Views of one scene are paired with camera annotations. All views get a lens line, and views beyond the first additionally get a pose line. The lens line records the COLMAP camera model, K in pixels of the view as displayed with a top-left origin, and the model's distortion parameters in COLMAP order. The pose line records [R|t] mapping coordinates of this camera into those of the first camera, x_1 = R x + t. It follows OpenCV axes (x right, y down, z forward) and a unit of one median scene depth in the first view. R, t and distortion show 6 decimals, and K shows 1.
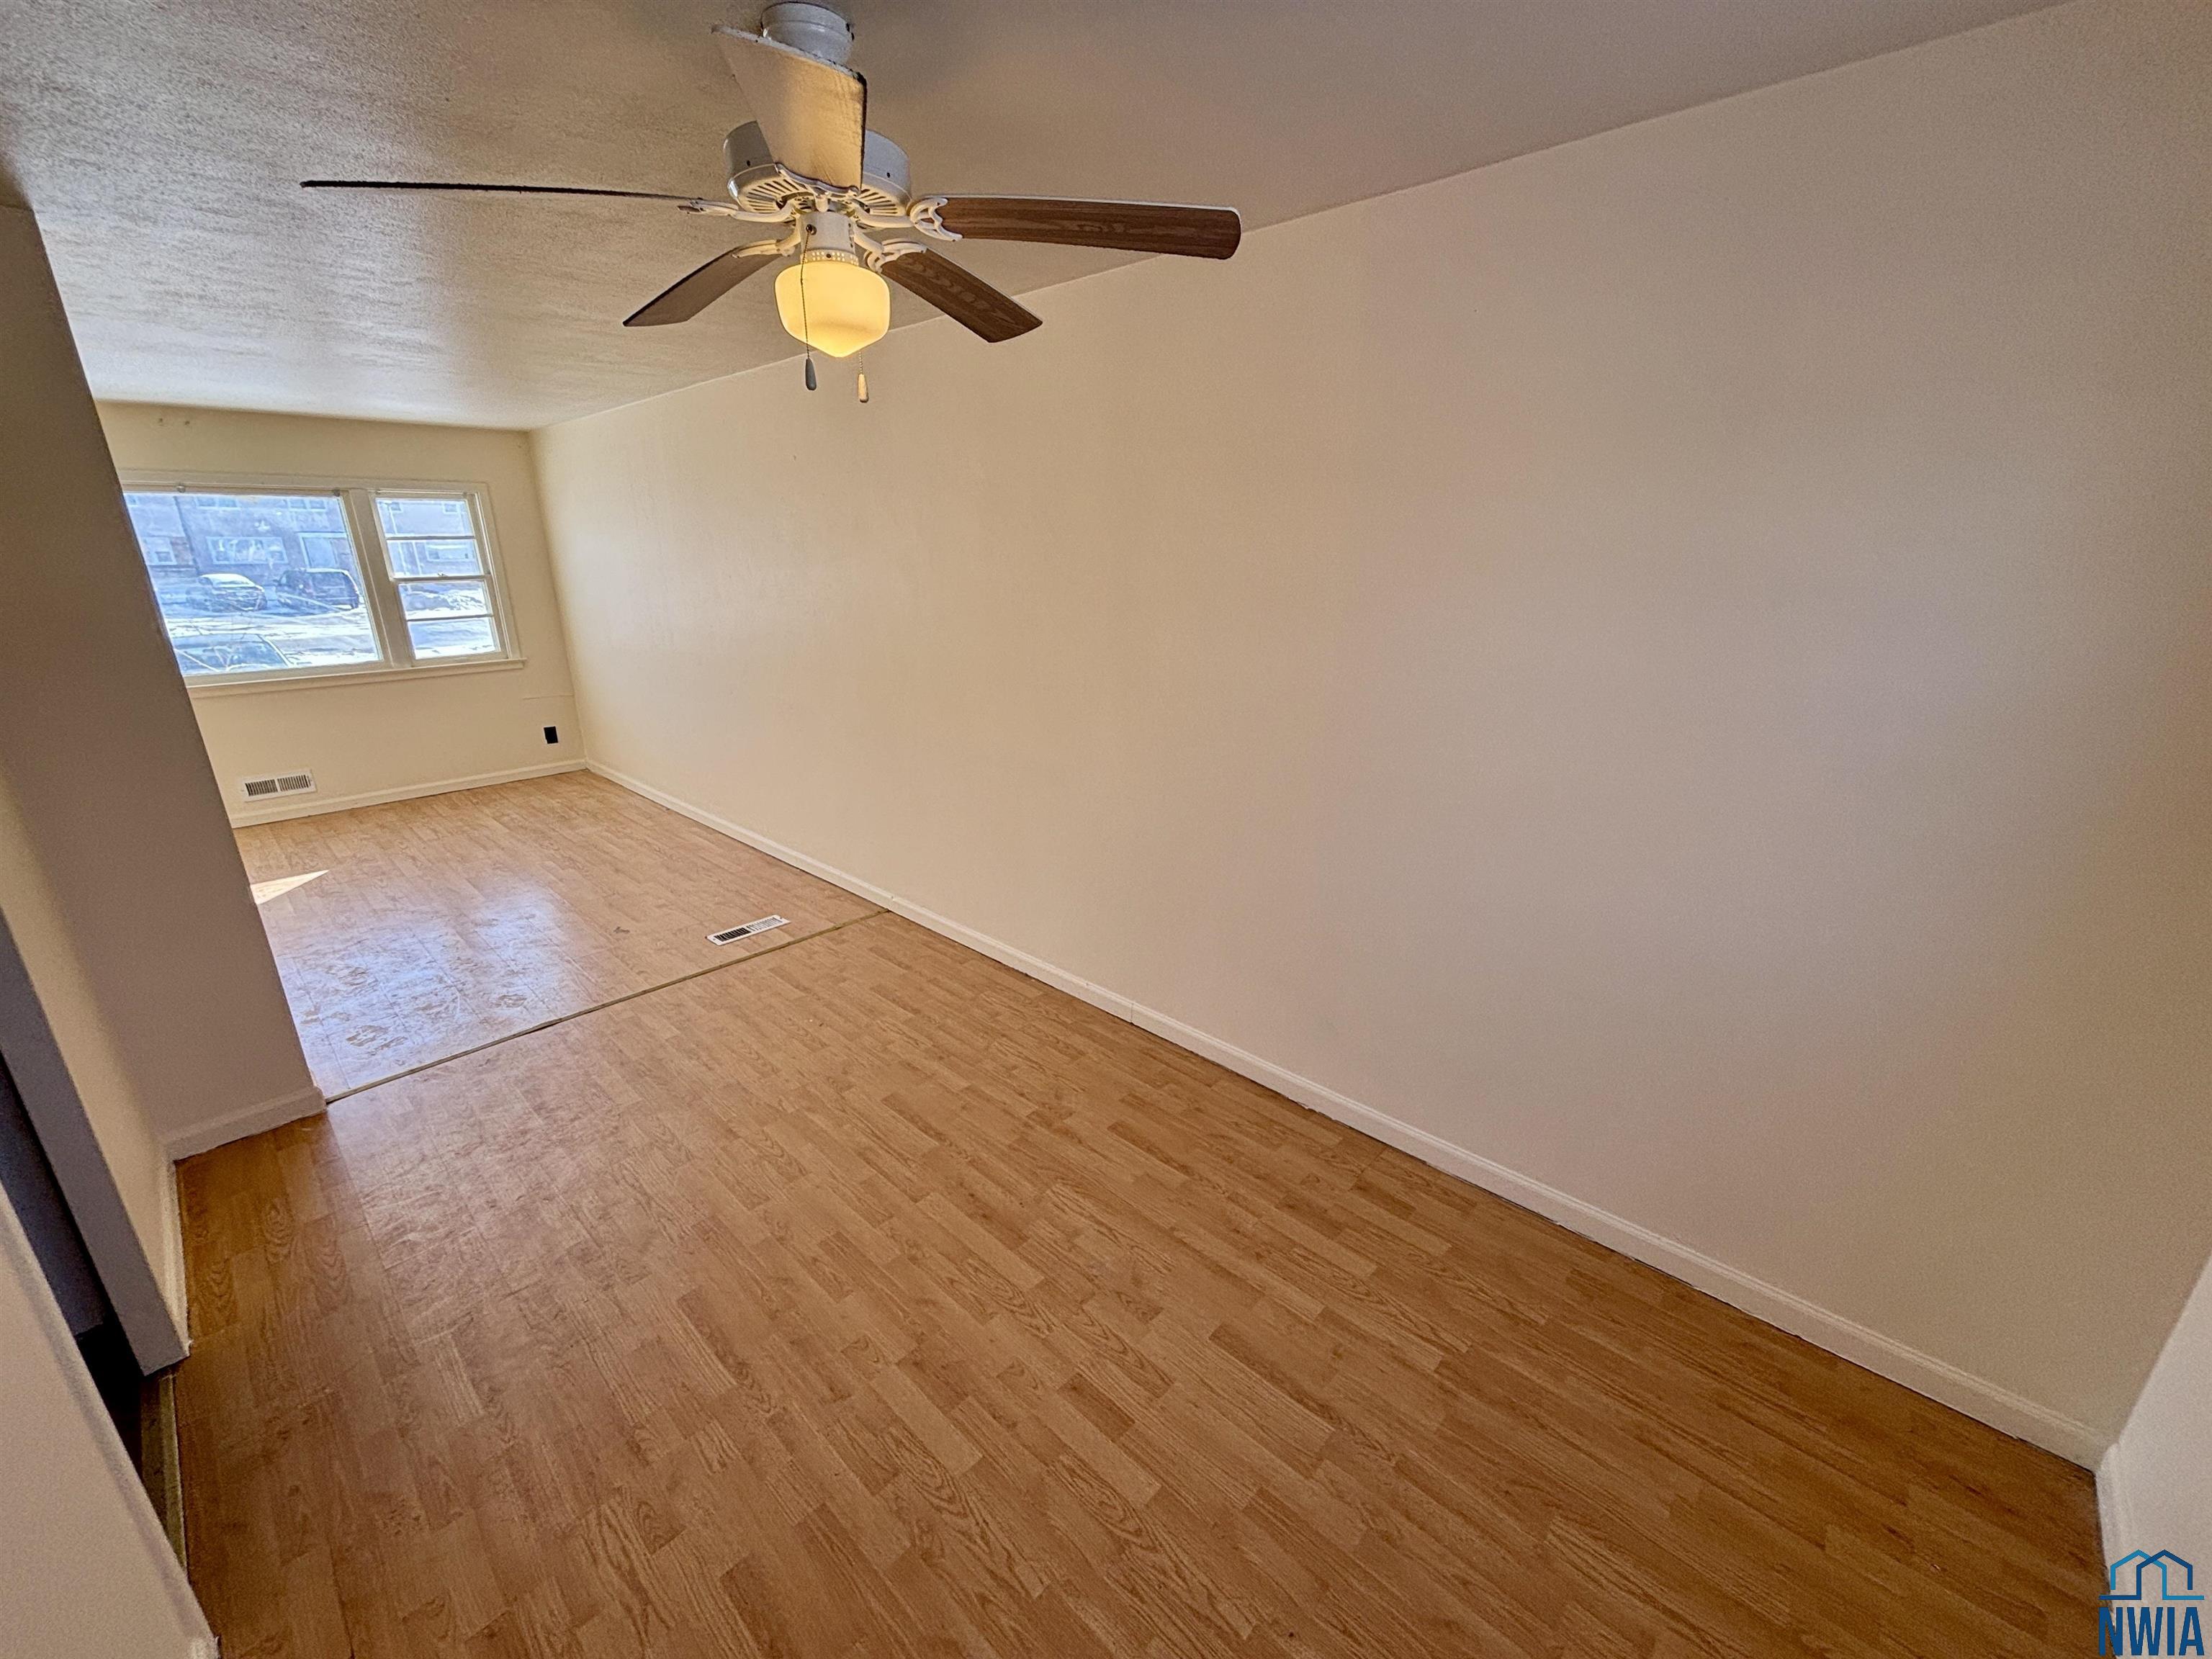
lens RADIAL K [[888.6, 0, 1099.9], [0, 888.6, 828.4], [0, 0, 1]] dist [-0.000578, -0.000032]
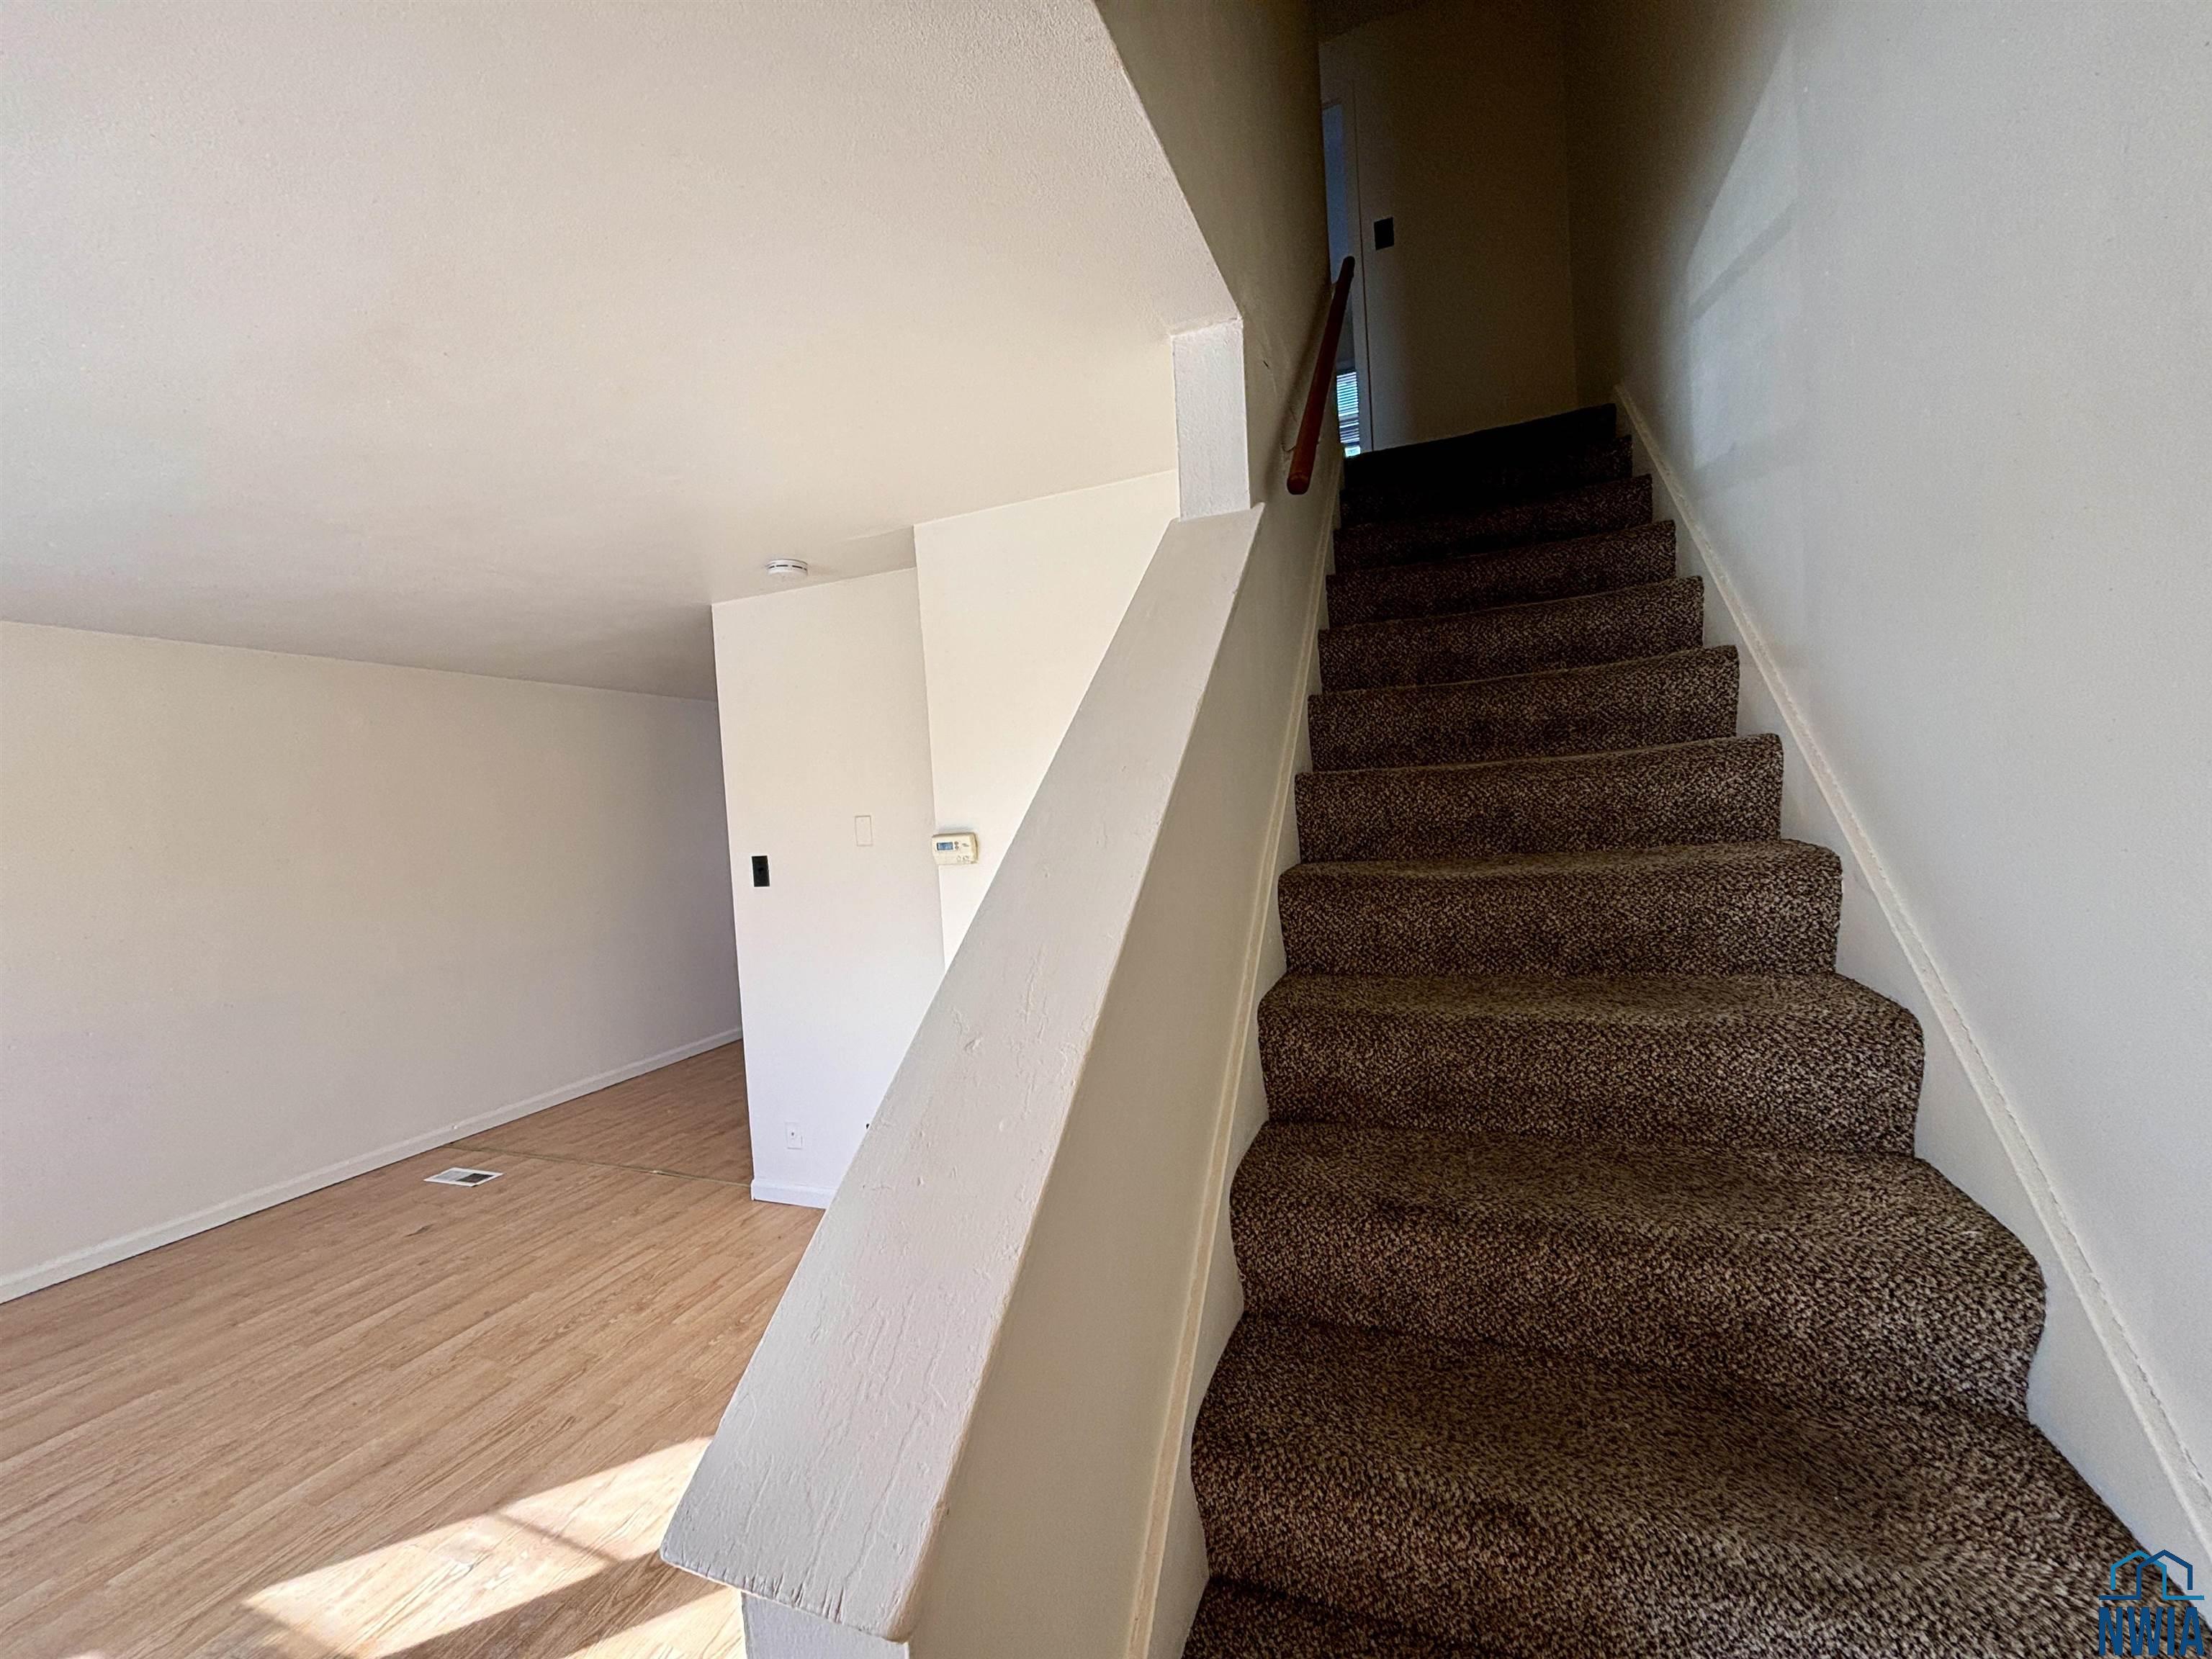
lens RADIAL K [[888.6, 0, 1104.3], [0, 888.6, 829.6], [0, 0, 1]] dist [-0.000578, -0.000032]
pose [[-0.365444, -0.003887, 0.930825, -1.088613], [0.342548, 0.929255, 0.138366, -0.095640], [-0.865512, 0.369418, -0.338259, 0.395375]]
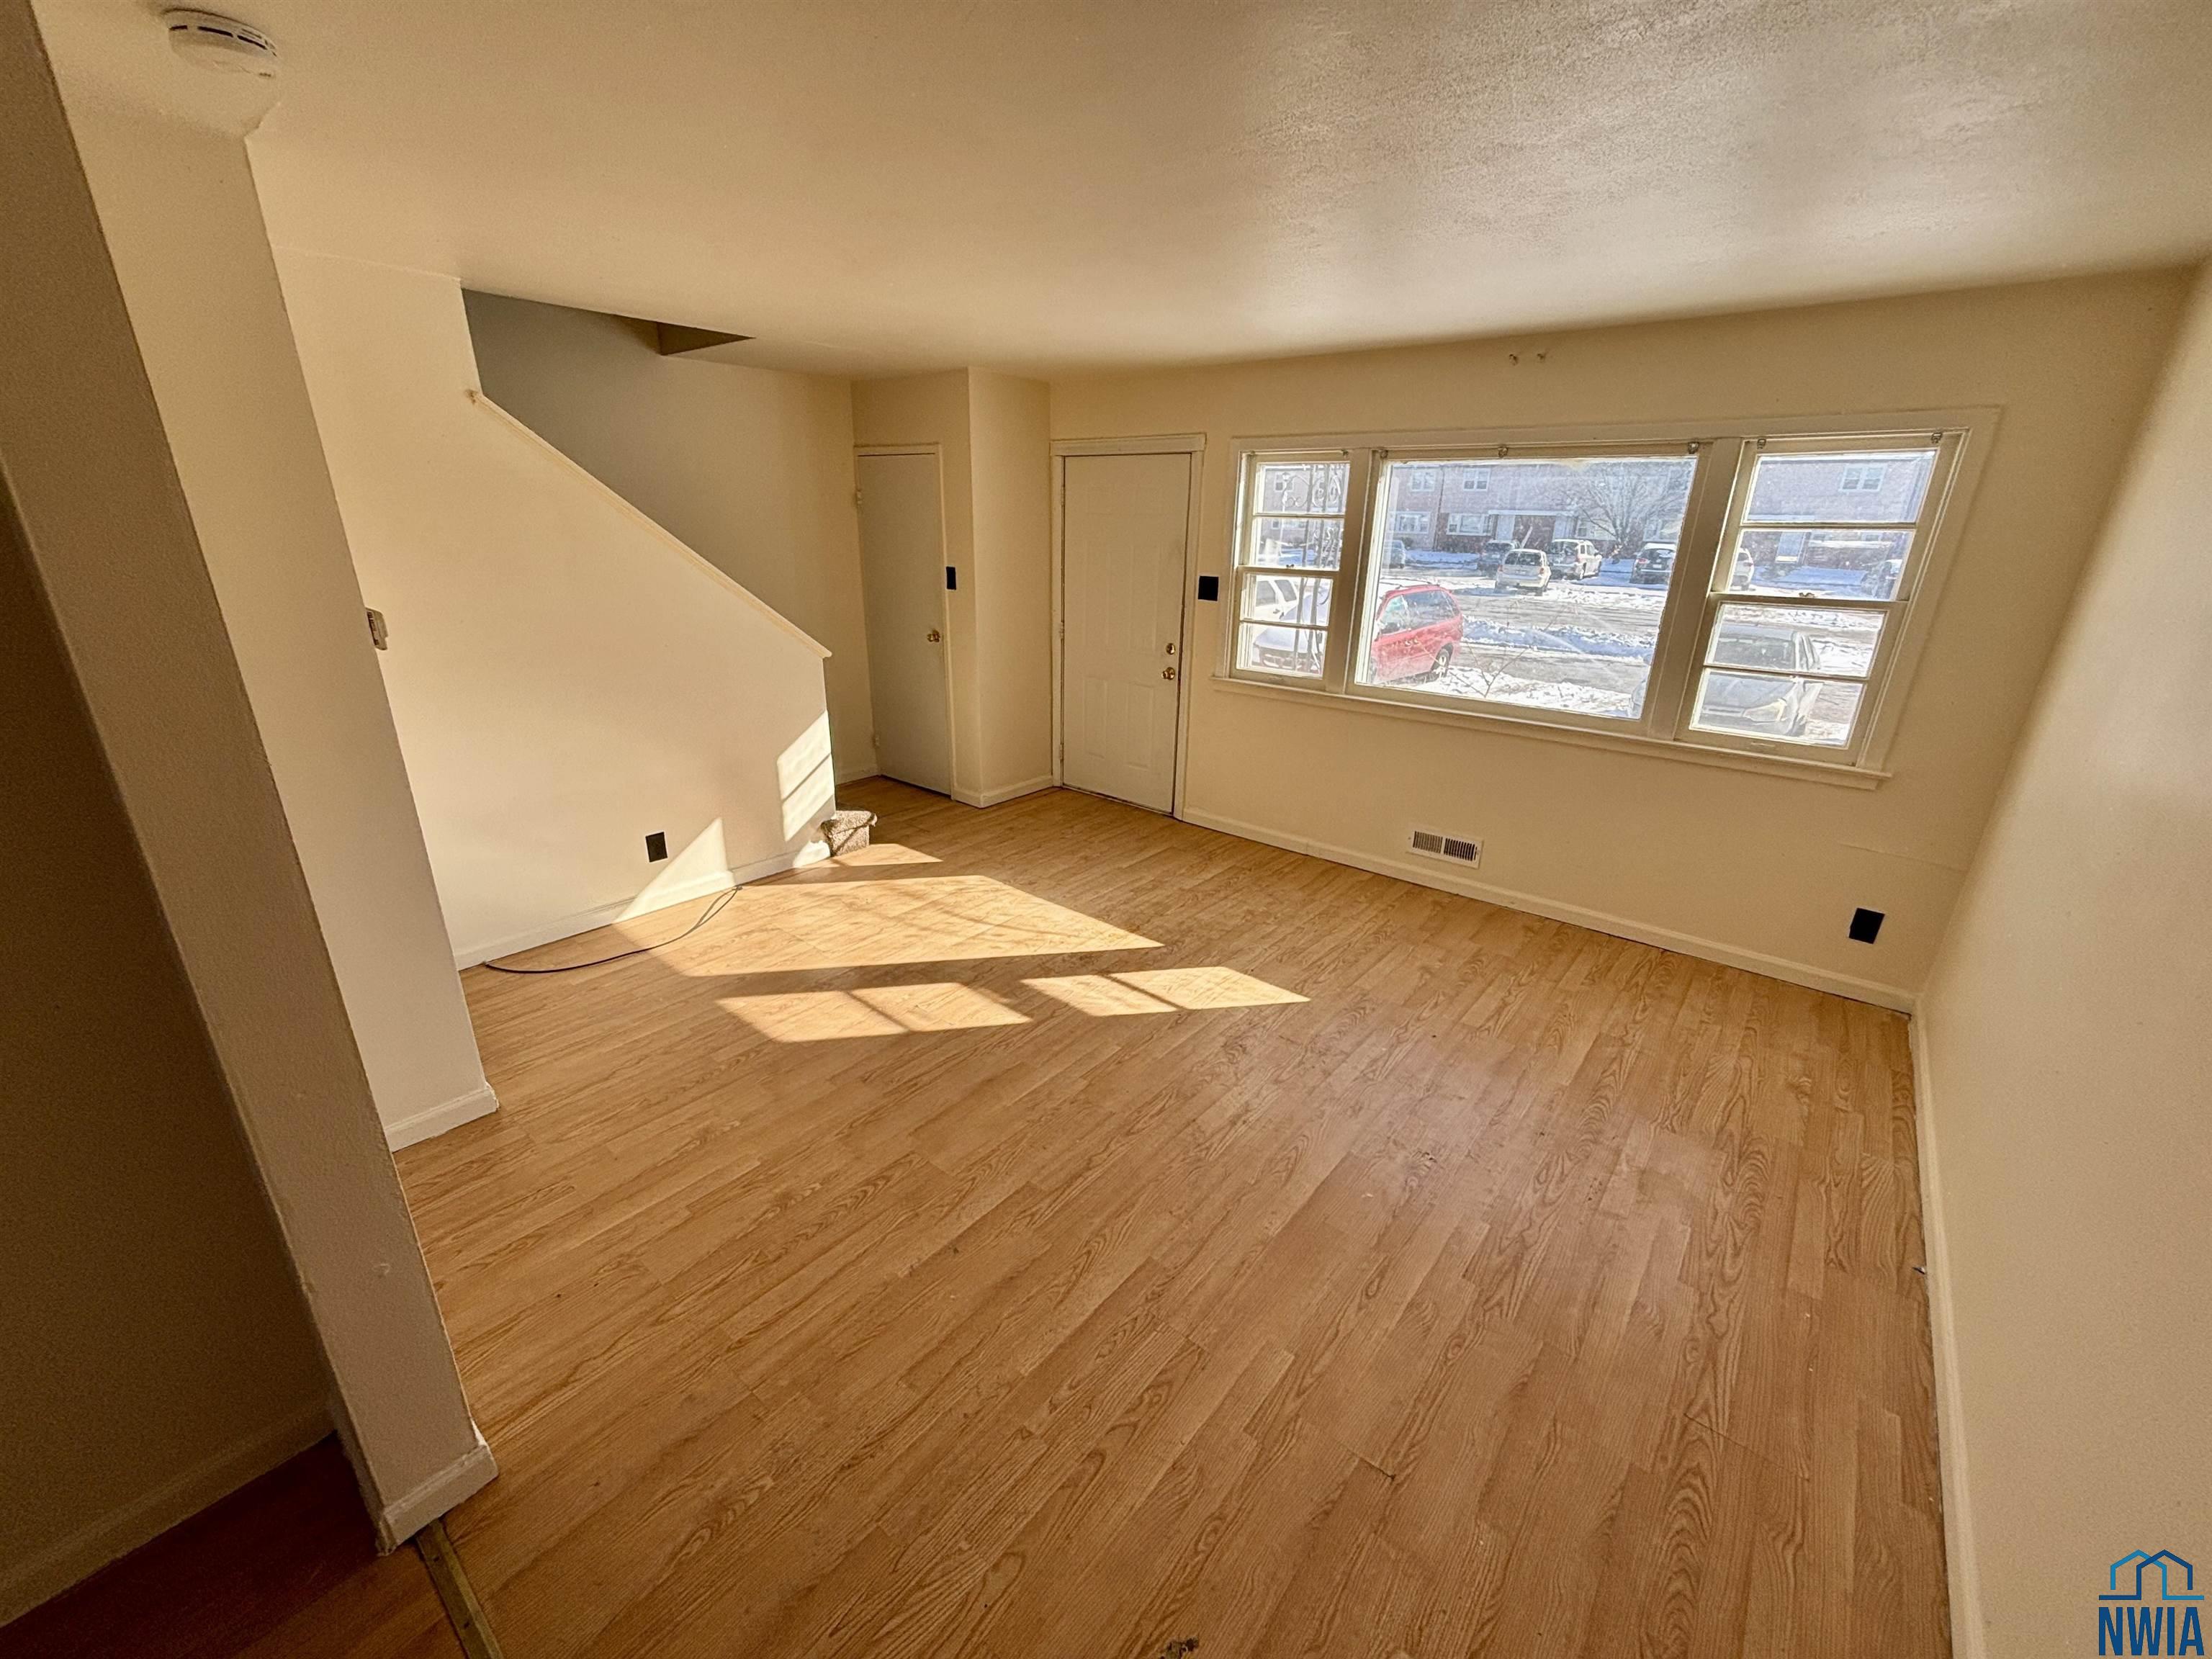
lens RADIAL K [[888.6, 0, 1106.1], [0, 888.6, 820.1], [0, 0, 1]] dist [-0.000578, -0.000032]
pose [[0.062845, 0.327482, -0.942765, -0.222213], [-0.322850, 0.900512, 0.291284, -0.187524], [0.944362, 0.286065, 0.162320, 0.568705]]
